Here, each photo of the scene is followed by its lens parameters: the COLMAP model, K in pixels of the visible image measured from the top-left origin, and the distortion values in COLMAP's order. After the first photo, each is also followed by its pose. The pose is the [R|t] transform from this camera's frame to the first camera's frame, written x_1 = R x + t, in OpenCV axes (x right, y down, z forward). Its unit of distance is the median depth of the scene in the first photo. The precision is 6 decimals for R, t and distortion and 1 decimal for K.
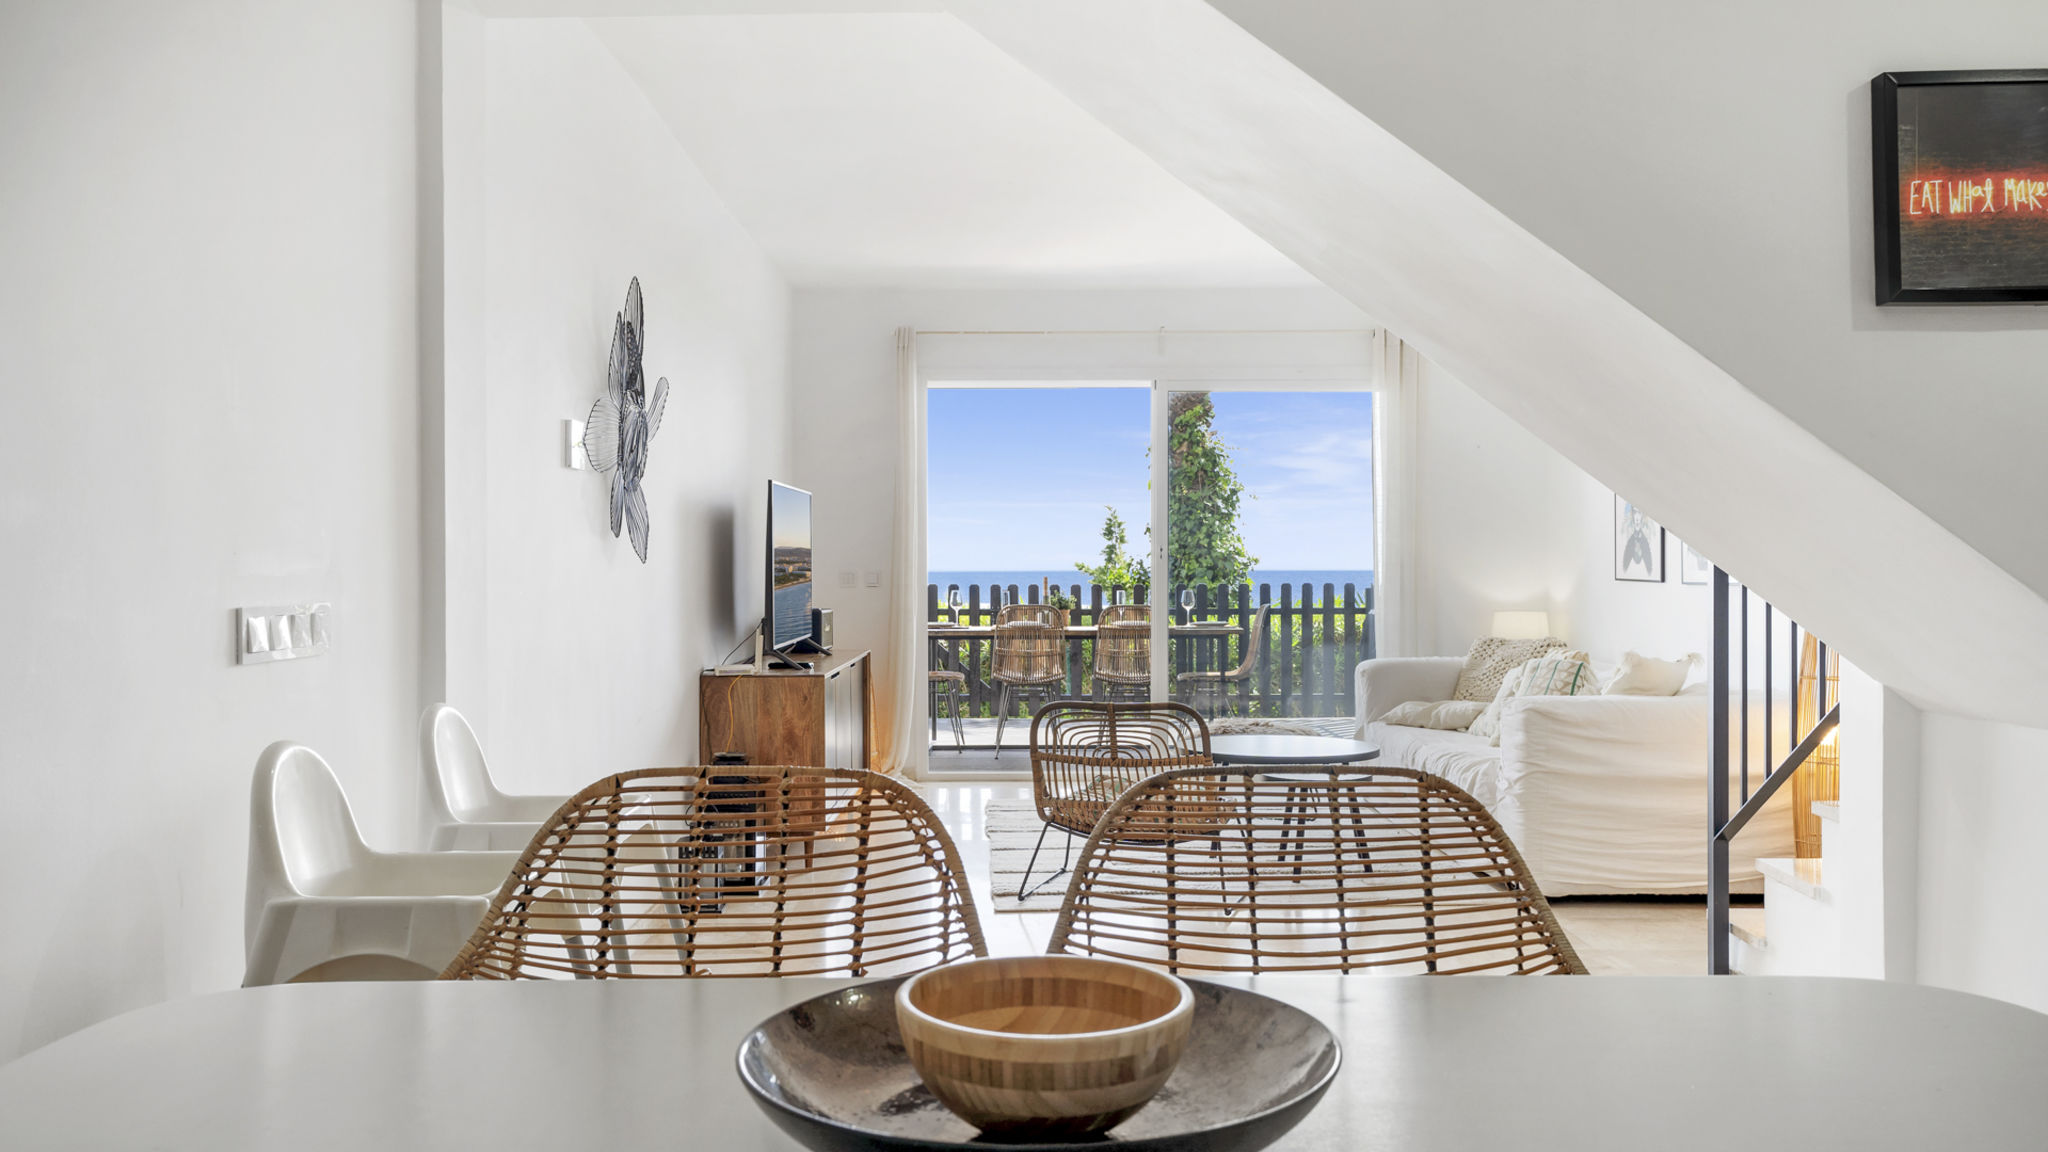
lens RADIAL K [[1614.1, 0, 1024.2], [0, 1614.1, 562.9], [0, 0, 1]] dist [0.006094, 0.008657]
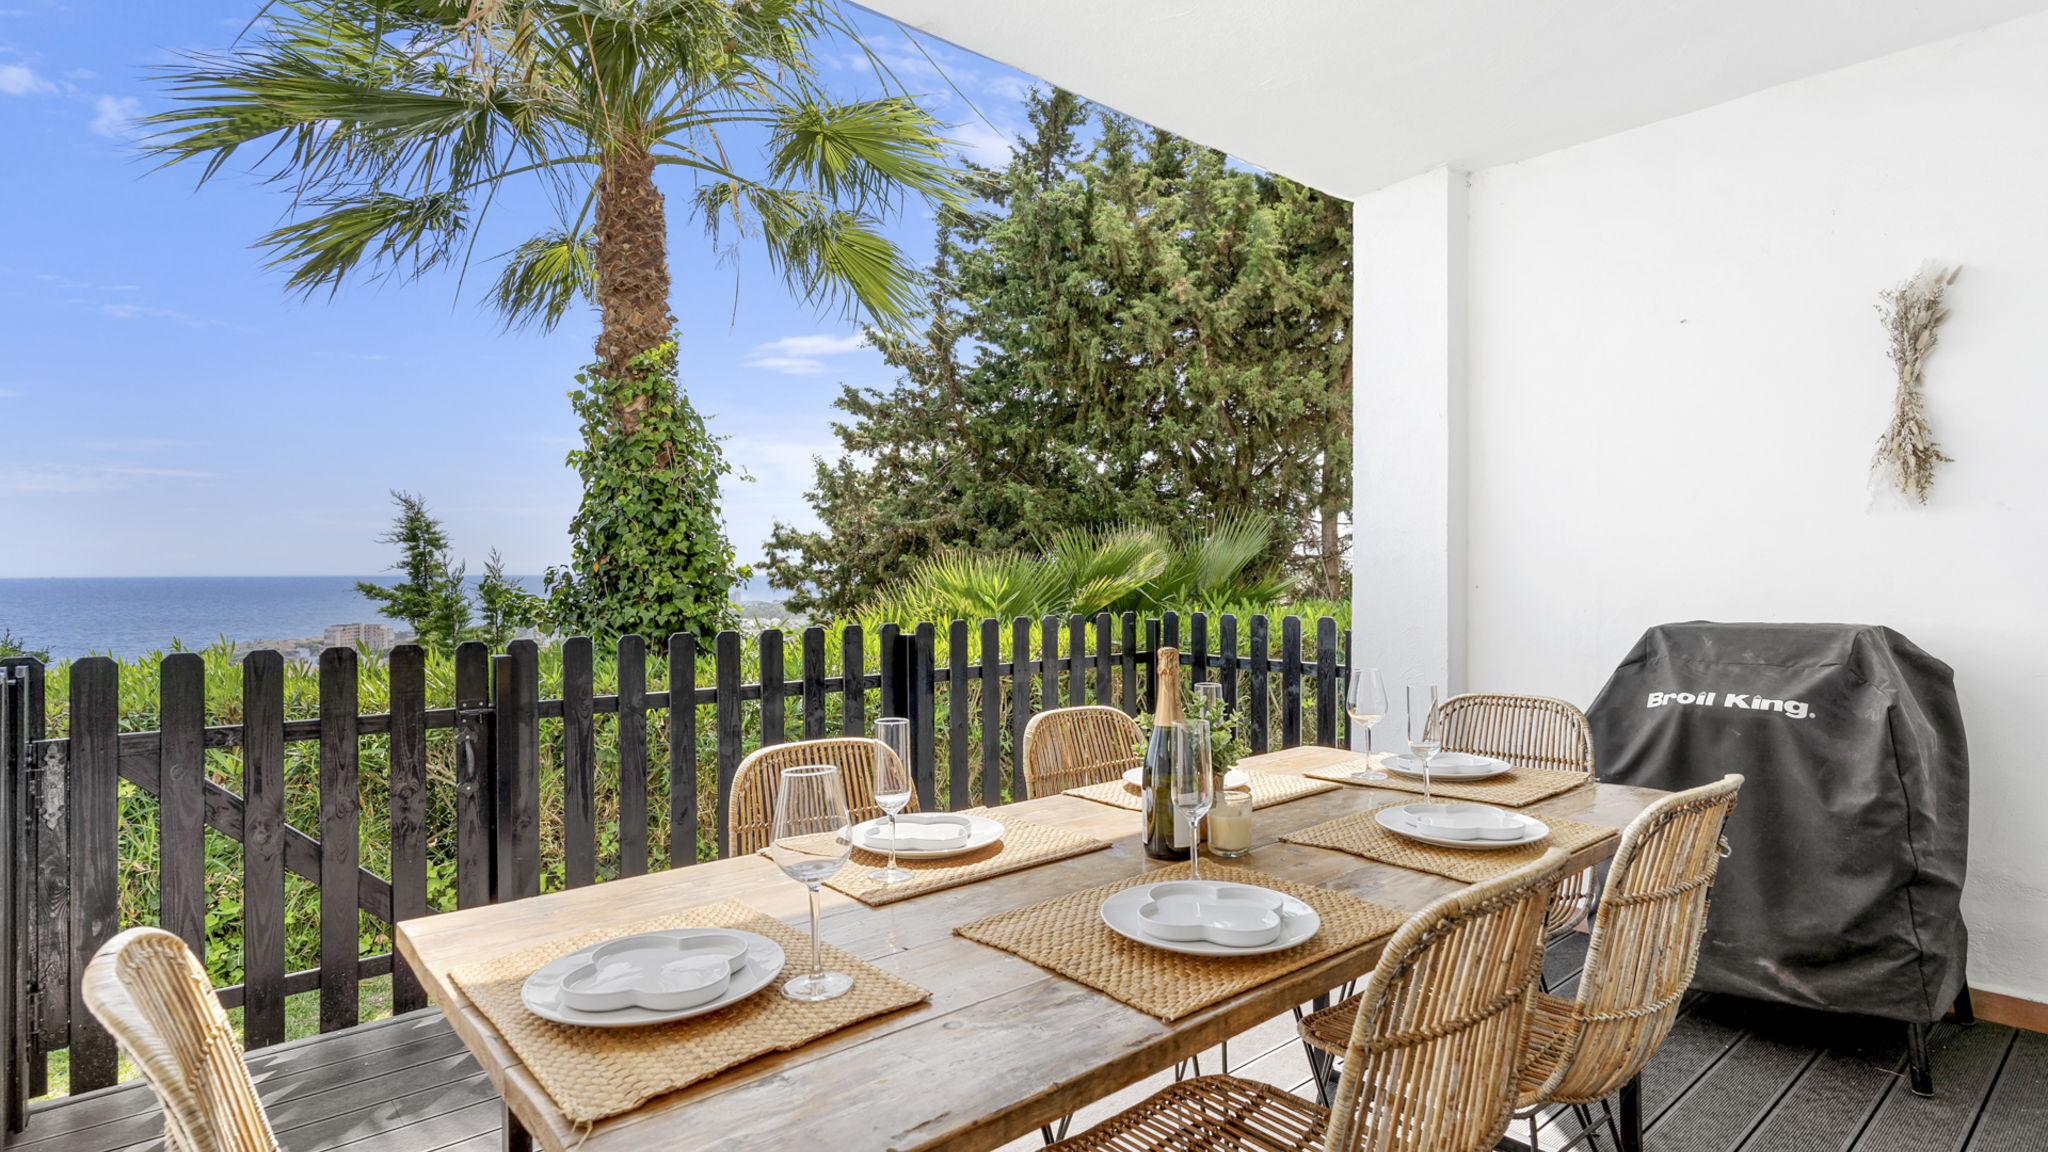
lens RADIAL K [[1047.4, 0, 1024.2], [0, 1047.4, 572.9], [0, 0, 1]] dist [0.015149, -0.000011]
pose [[0.755827, -0.001446, 0.654770, -0.101175], [0.002034, 0.999998, -0.000139, -0.002026], [-0.654768, 0.001437, 0.755828, 0.883911]]
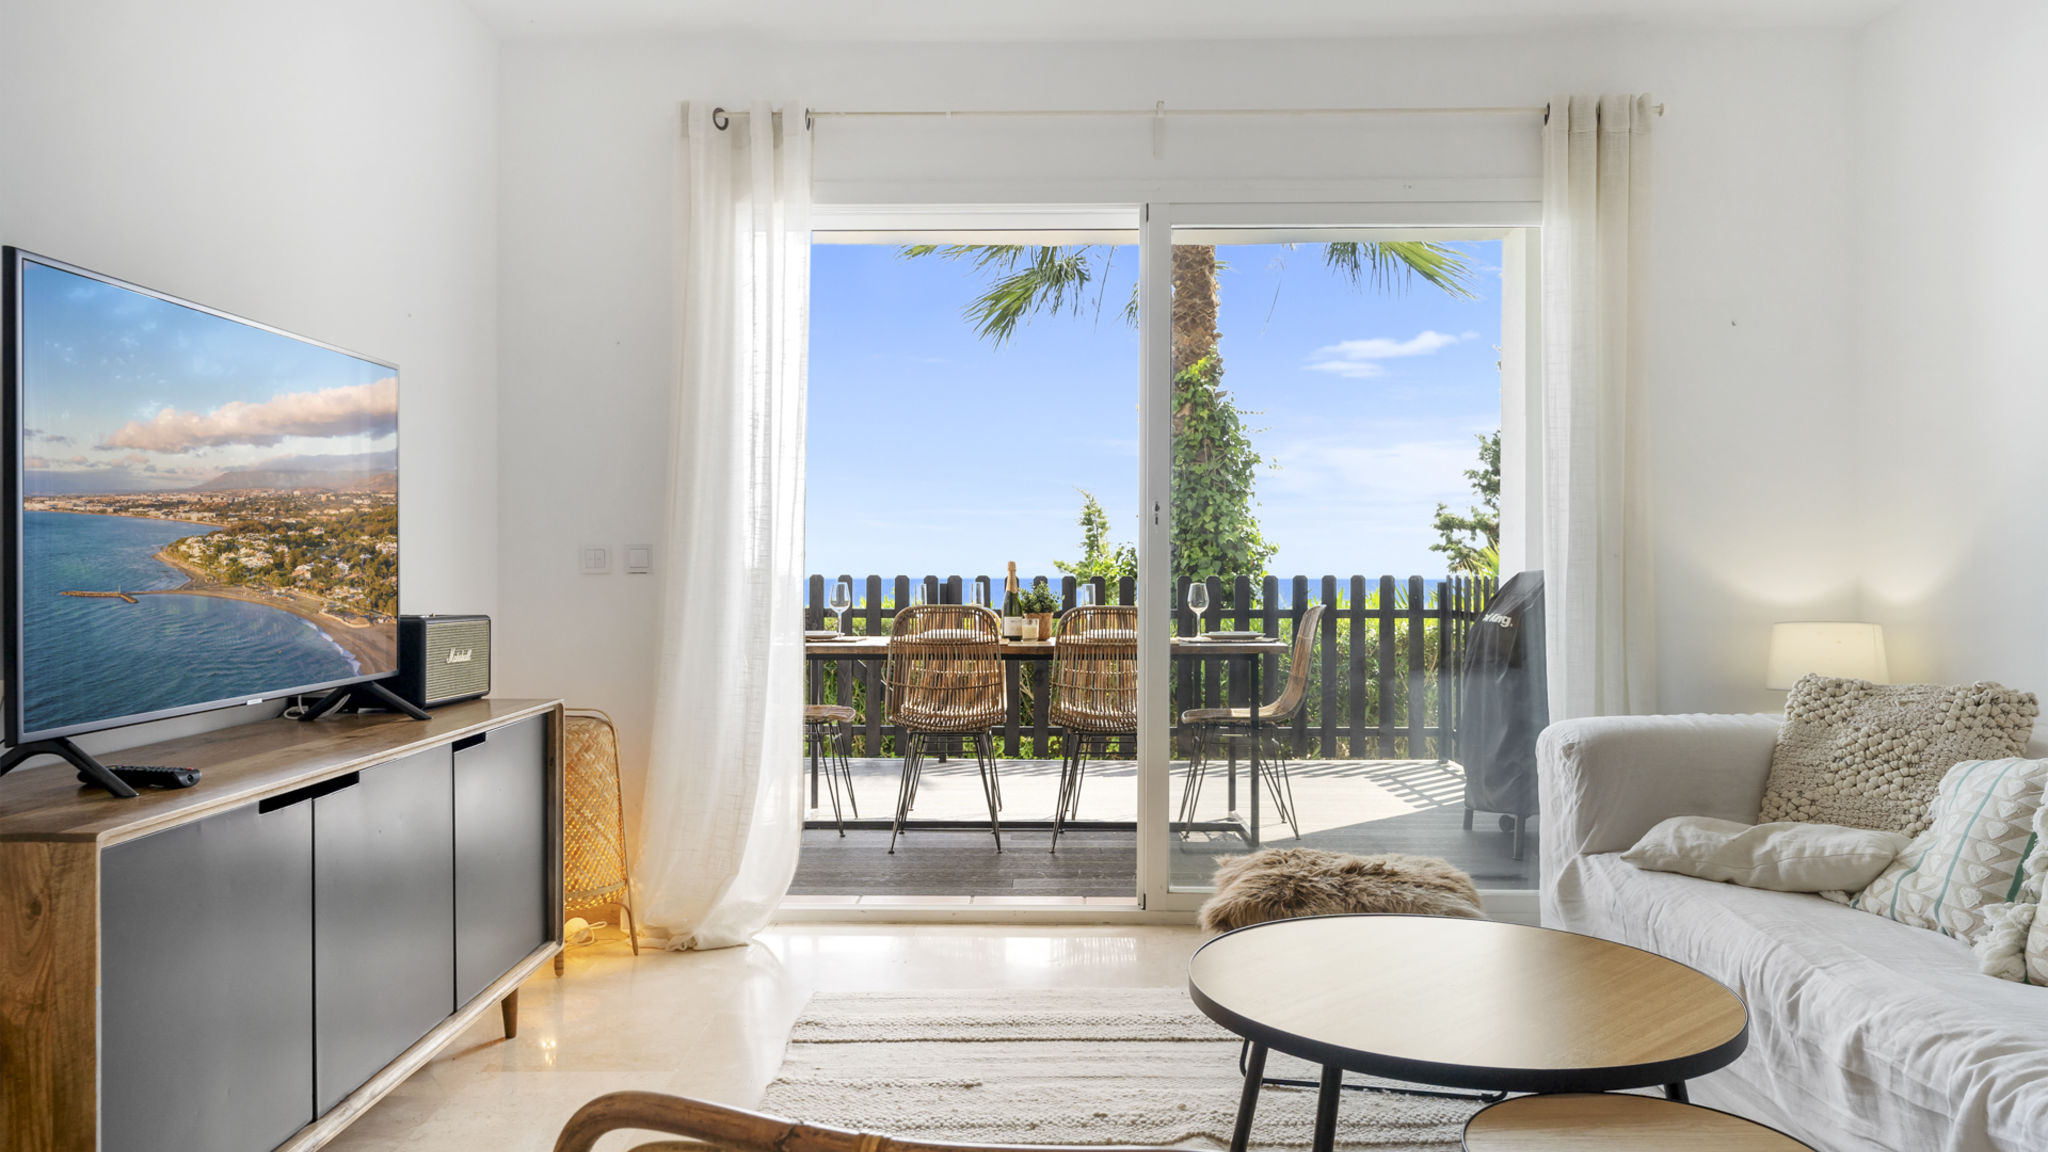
lens RADIAL K [[1442.3, 0, 1014.8], [0, 1442.3, 561.2], [0, 0, 1]] dist [0.003992, 0.004314]
pose [[0.999897, 0.003468, -0.013953, 0.035934], [-0.003482, 0.999993, -0.000963, 0.008947], [0.013950, 0.001012, 0.999902, 0.420175]]
